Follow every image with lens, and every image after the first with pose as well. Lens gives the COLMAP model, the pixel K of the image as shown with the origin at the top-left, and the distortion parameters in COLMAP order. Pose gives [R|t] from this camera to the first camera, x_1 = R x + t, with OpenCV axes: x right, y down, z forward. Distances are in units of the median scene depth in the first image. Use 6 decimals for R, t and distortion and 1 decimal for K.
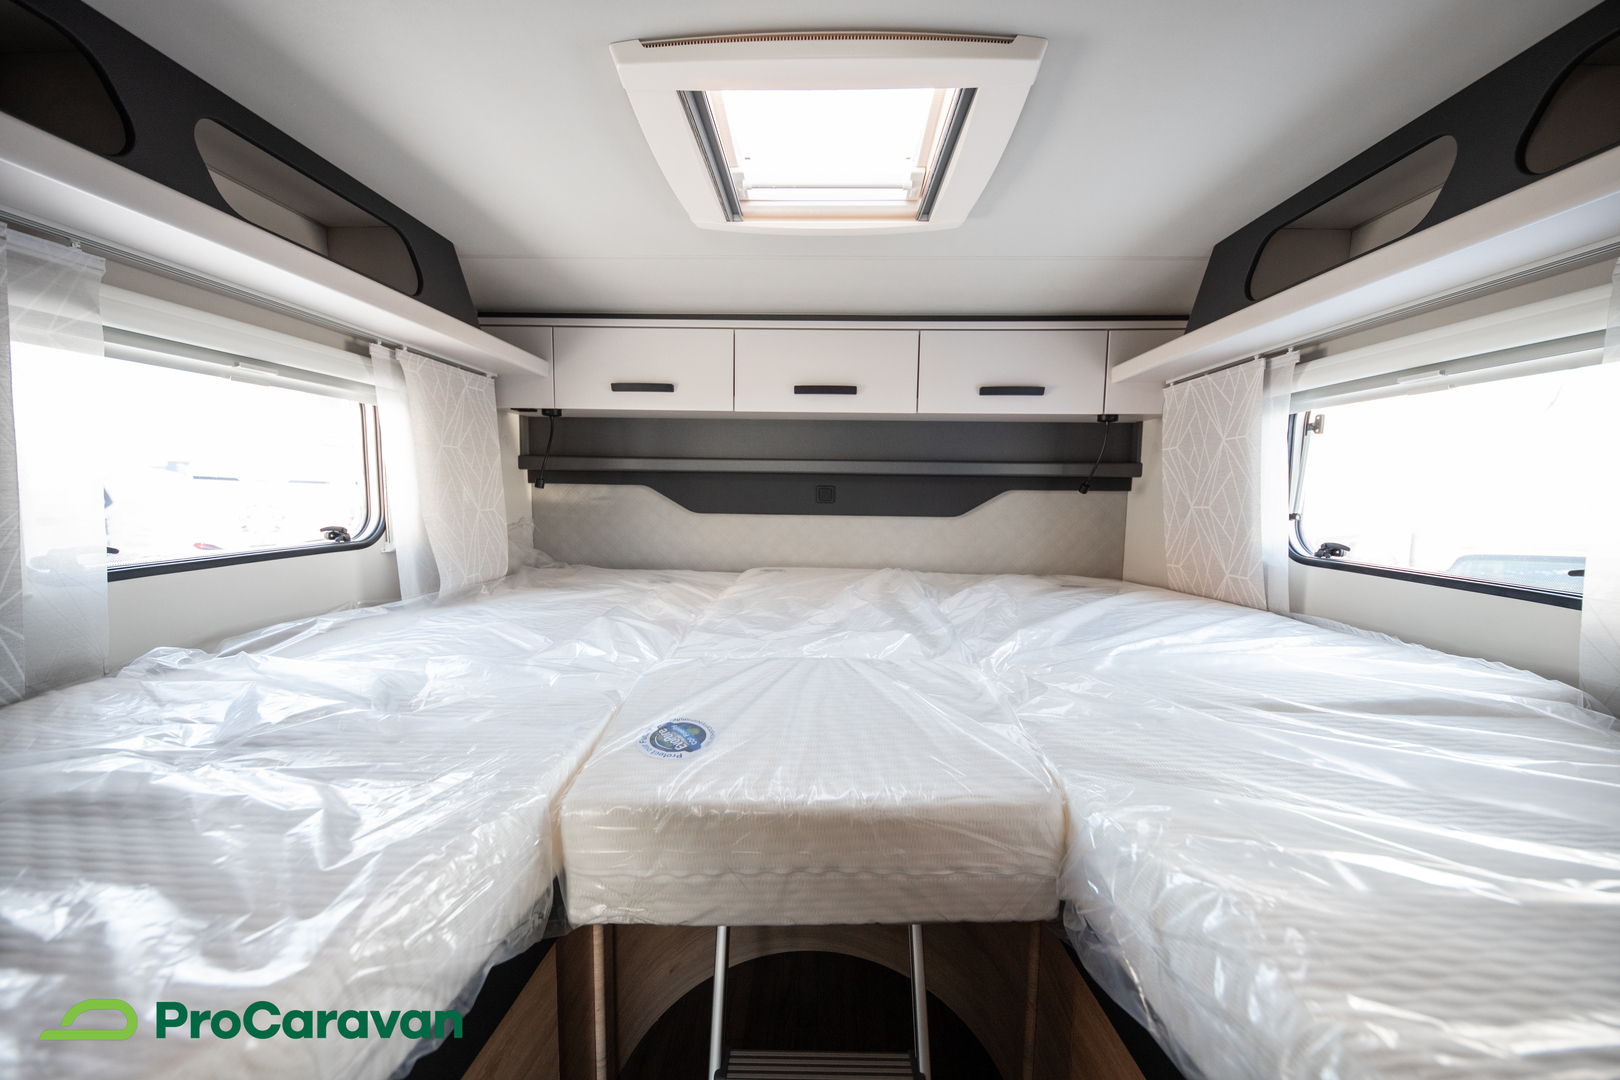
lens RADIAL K [[588.9, 0, 810.0], [0, 588.9, 540.0], [0, 0, 1]] dist [0.000670, 0.000034]
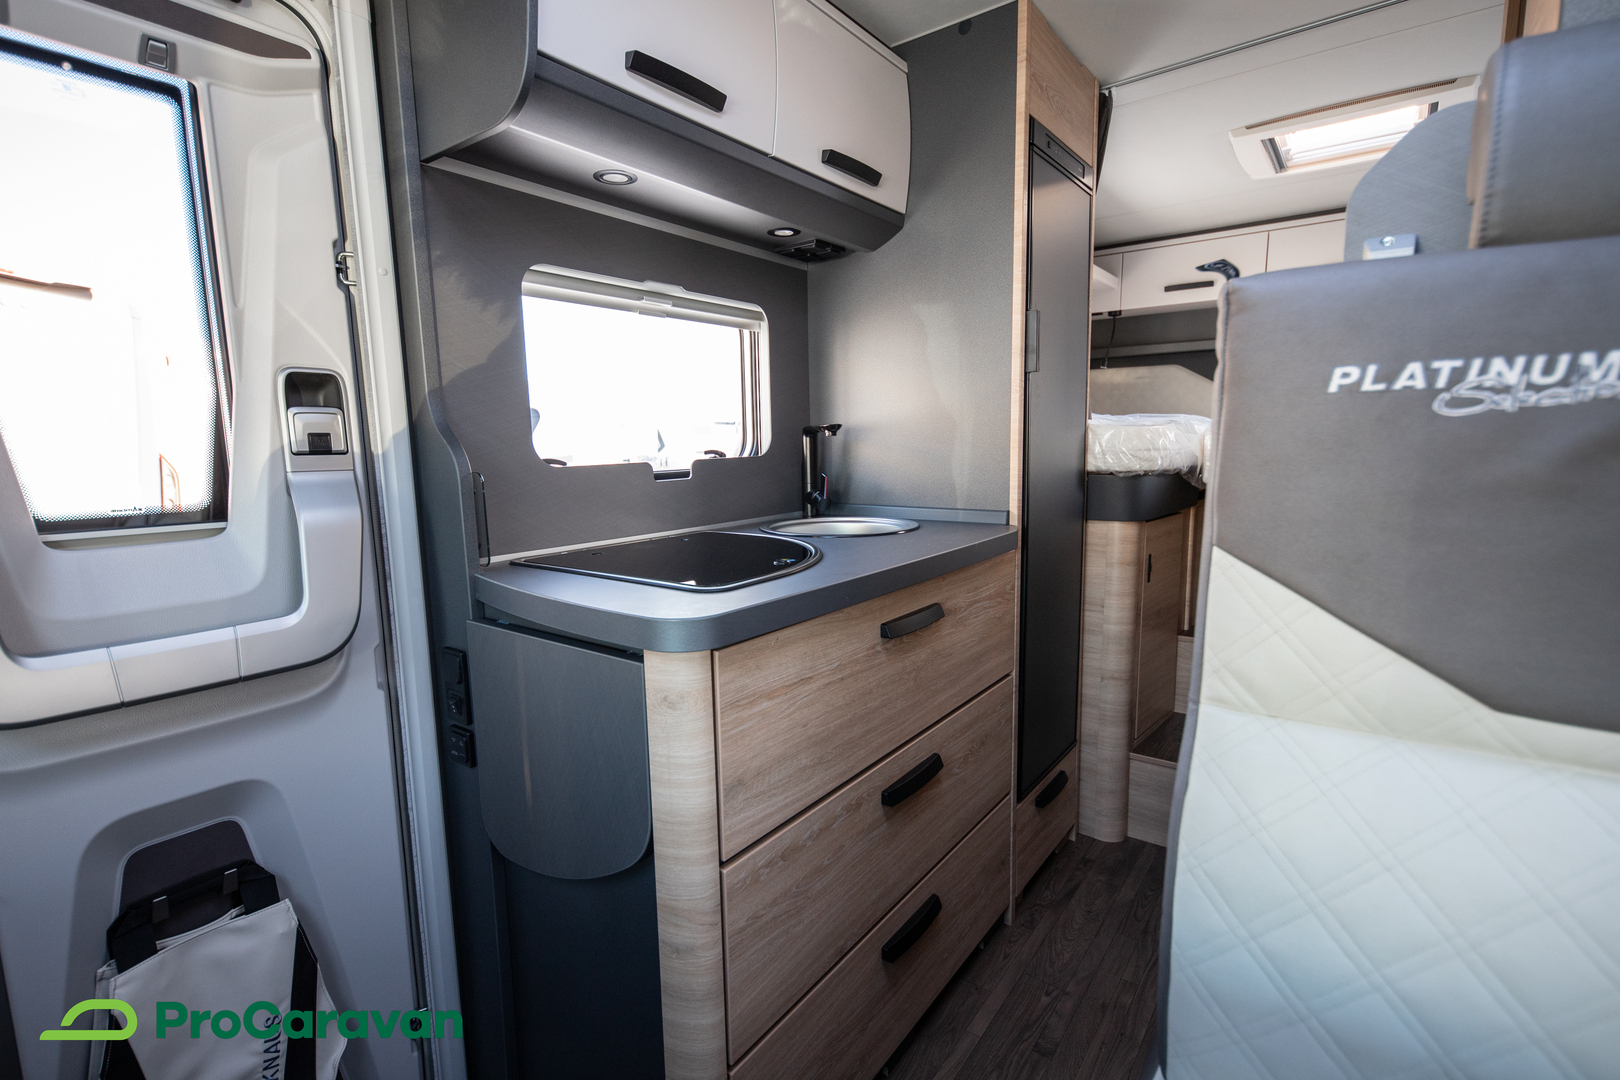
lens RADIAL K [[762.3, 0, 810.0], [0, 762.3, 540.0], [0, 0, 1]] dist [0.020419, -0.012686]
pose [[0.820629, 0.052922, -0.569006, 0.043905], [-0.024799, 0.998063, 0.057062, 0.257973], [0.570924, -0.032716, 0.820351, -1.016666]]
